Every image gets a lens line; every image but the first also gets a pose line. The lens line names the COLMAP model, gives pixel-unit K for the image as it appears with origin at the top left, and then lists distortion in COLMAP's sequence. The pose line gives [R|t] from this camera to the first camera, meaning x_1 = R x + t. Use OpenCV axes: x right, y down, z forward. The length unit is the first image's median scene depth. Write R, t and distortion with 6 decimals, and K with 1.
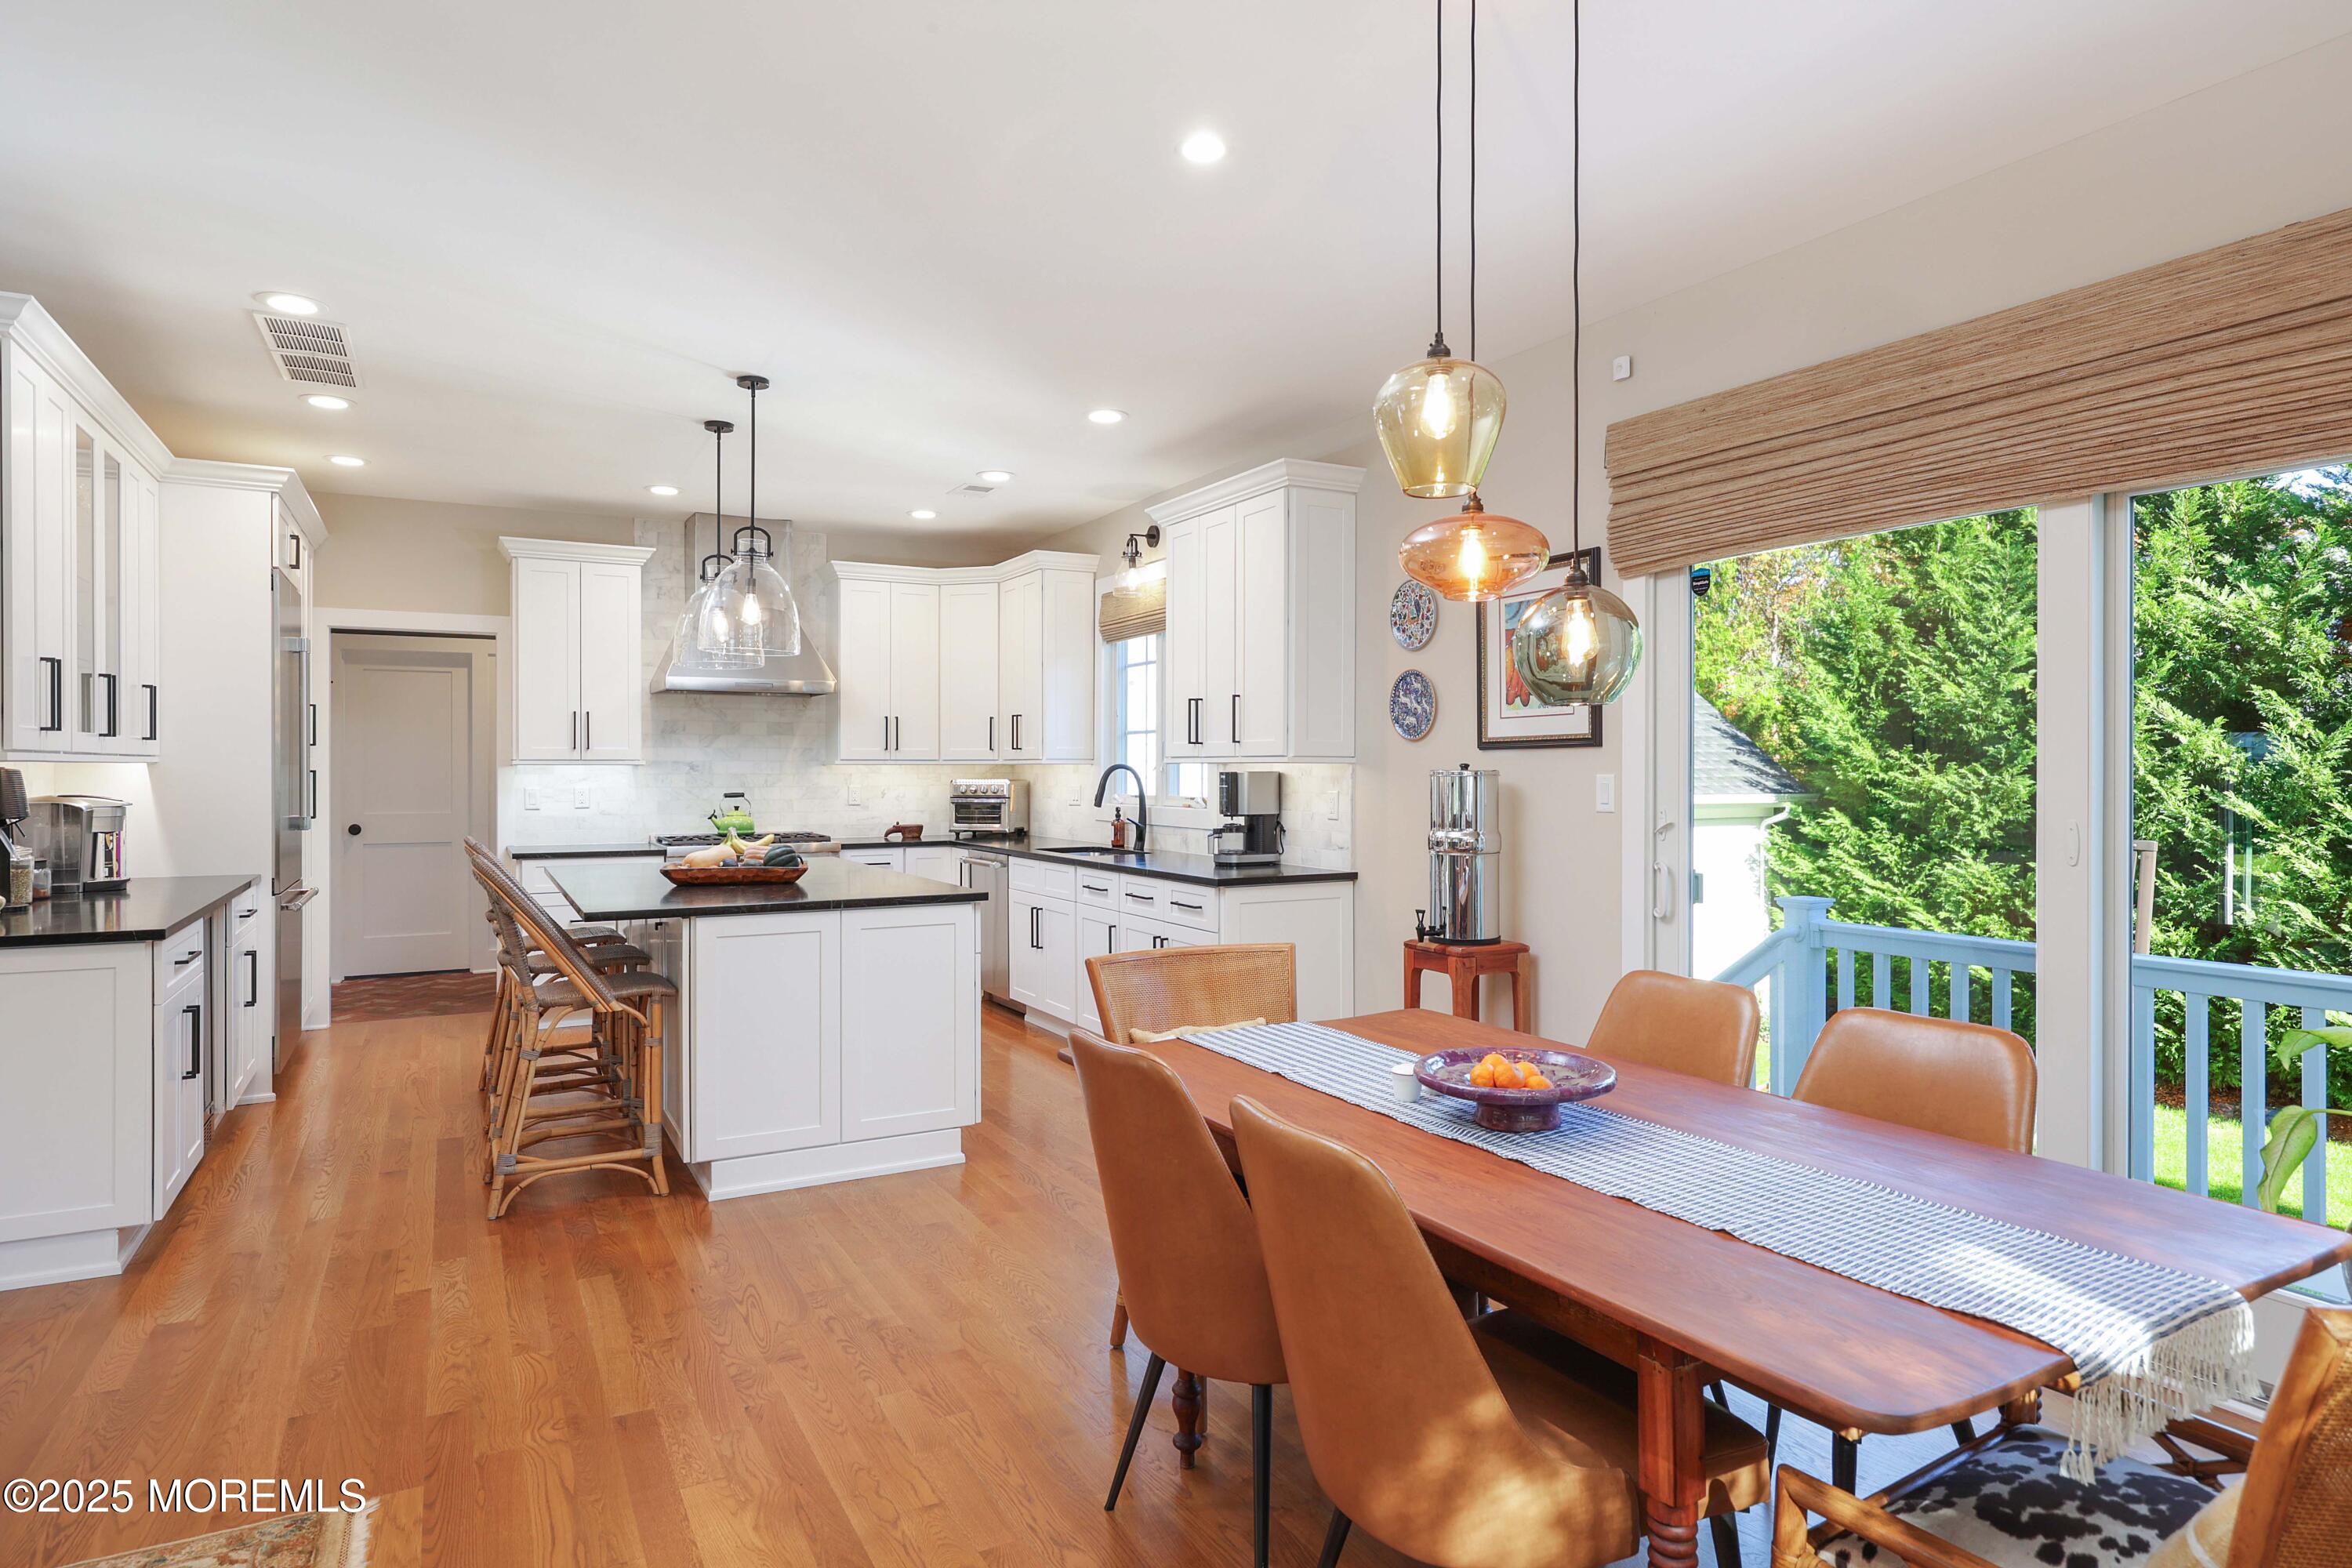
lens RADIAL K [[1335.2, 0, 1176.5], [0, 1335.2, 776.3], [0, 0, 1]] dist [0.017754, 0.001318]
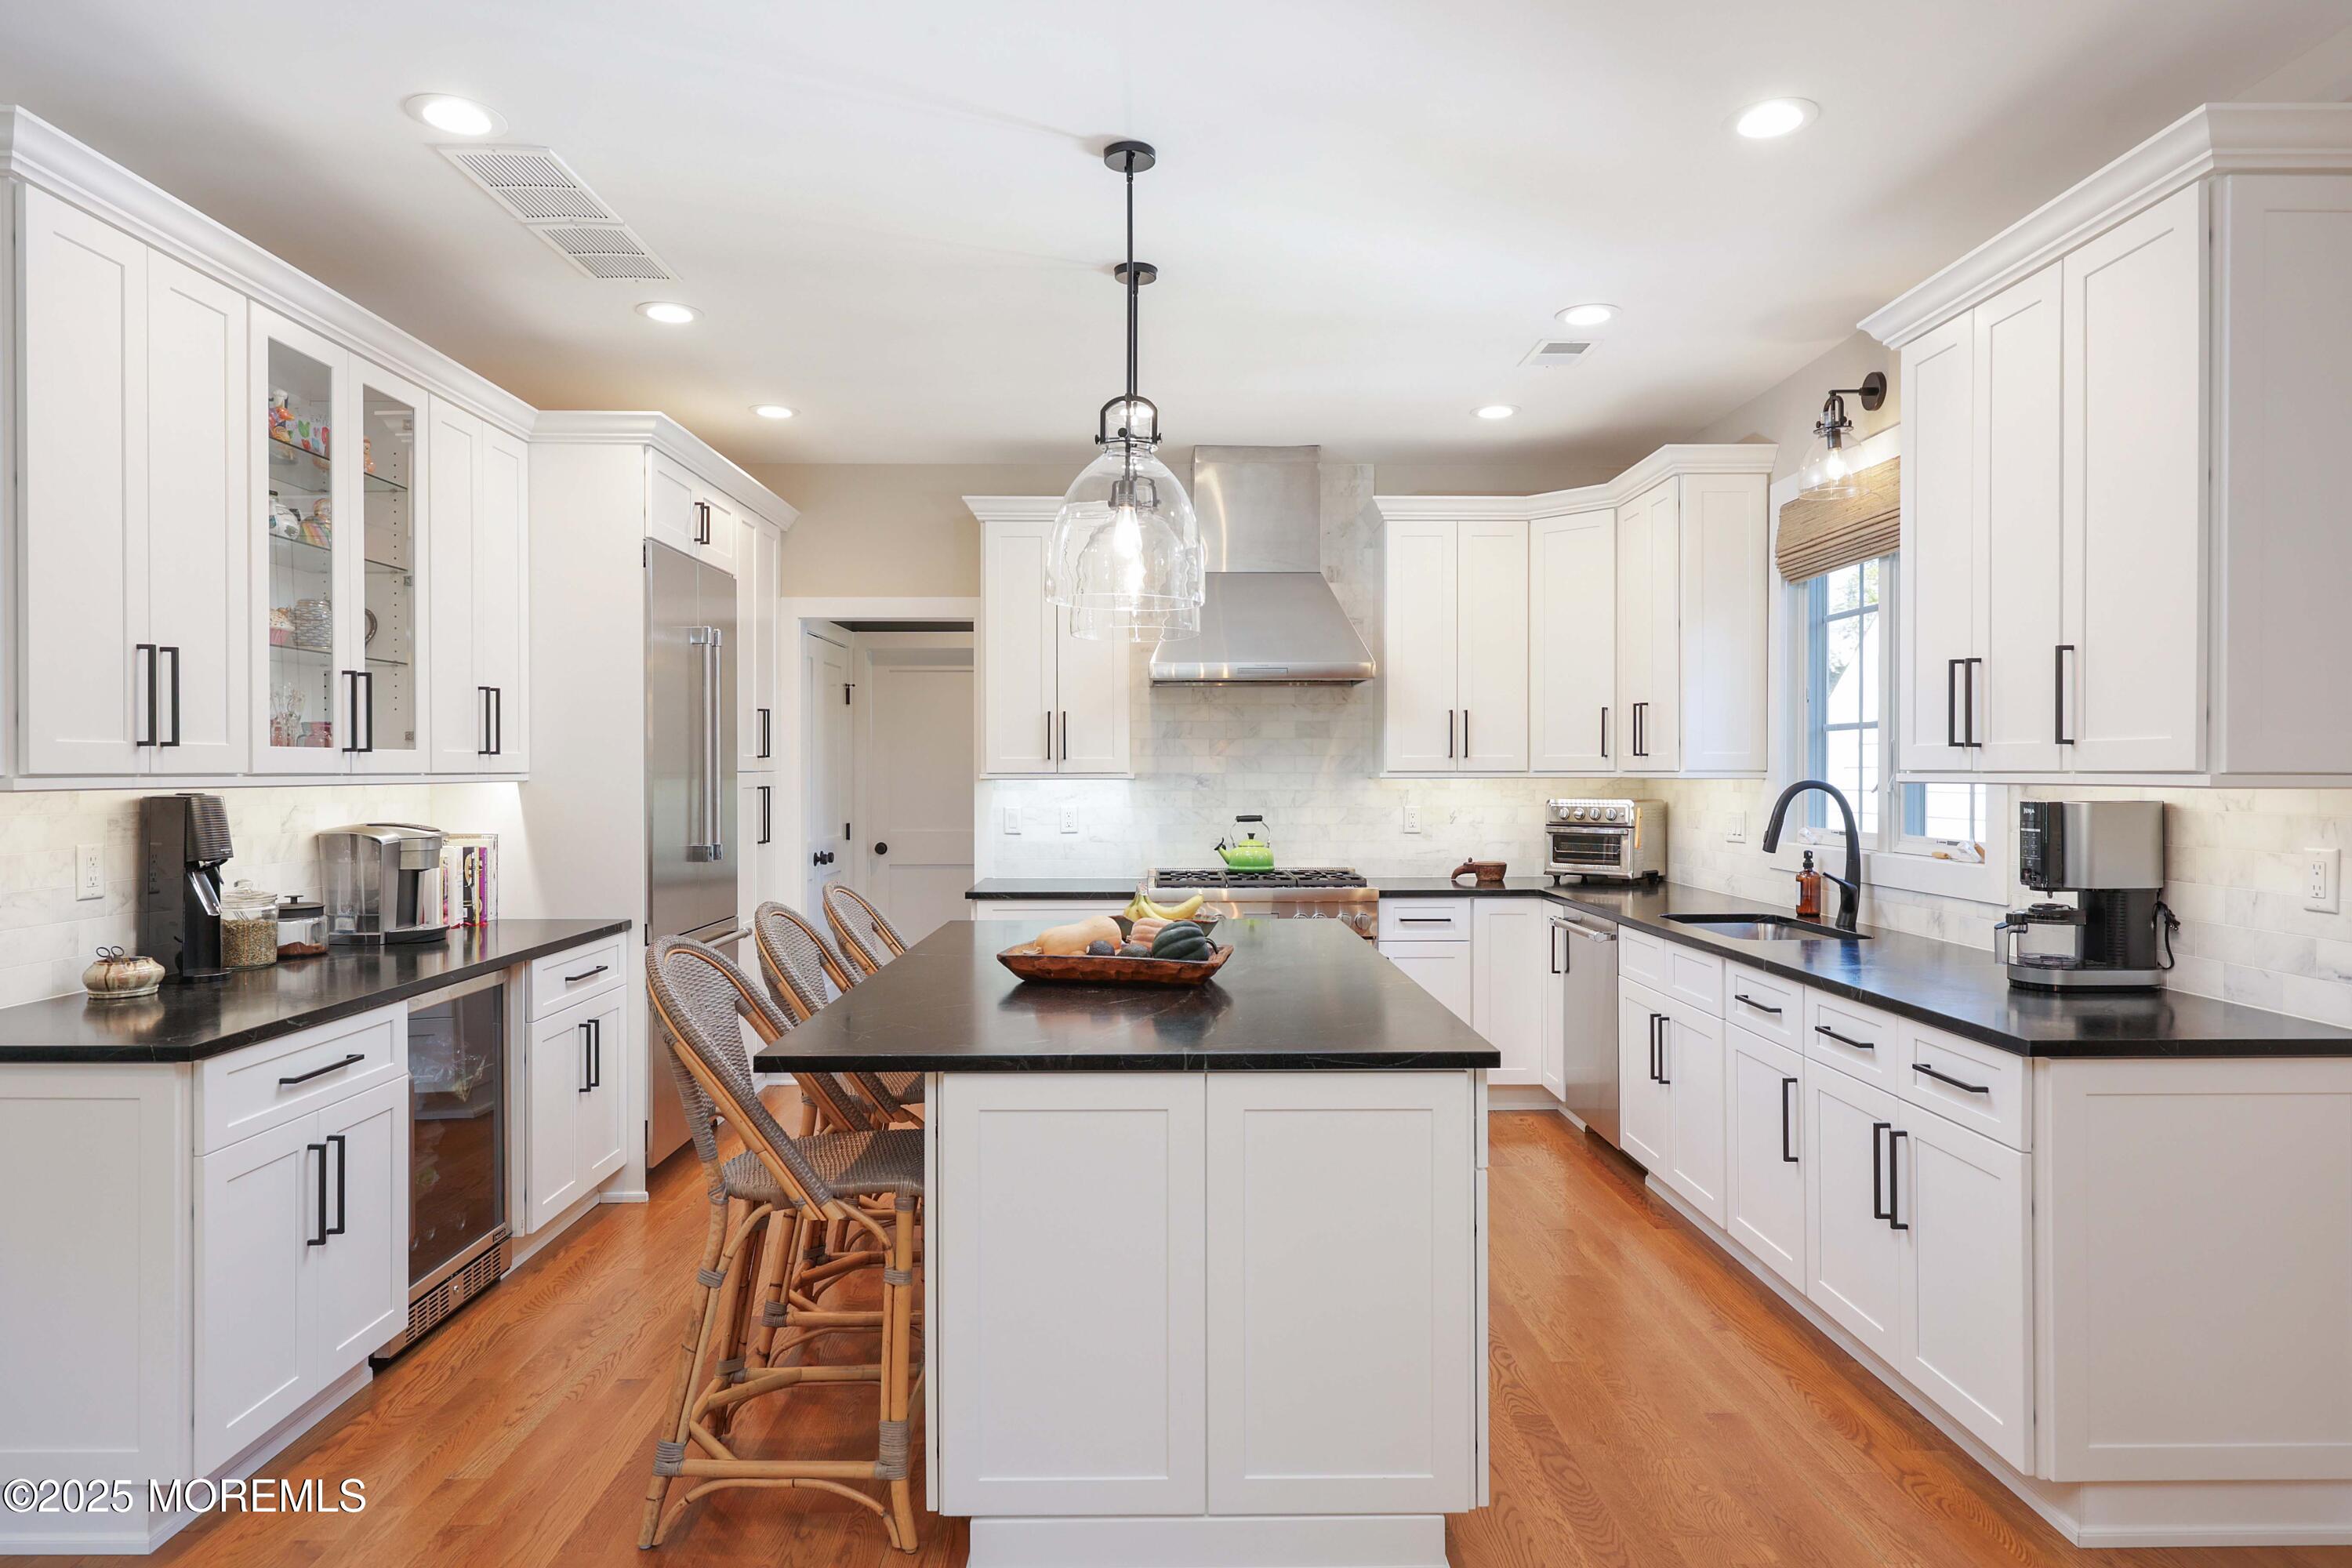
lens RADIAL K [[1381.3, 0, 1171.4], [0, 1381.3, 773.2], [0, 0, 1]] dist [0.005276, 0.001756]
pose [[0.883127, 0.000308, -0.469134, -0.005031], [-0.002195, 0.999992, -0.003476, -0.009760], [0.469129, 0.004099, 0.883120, 0.323834]]
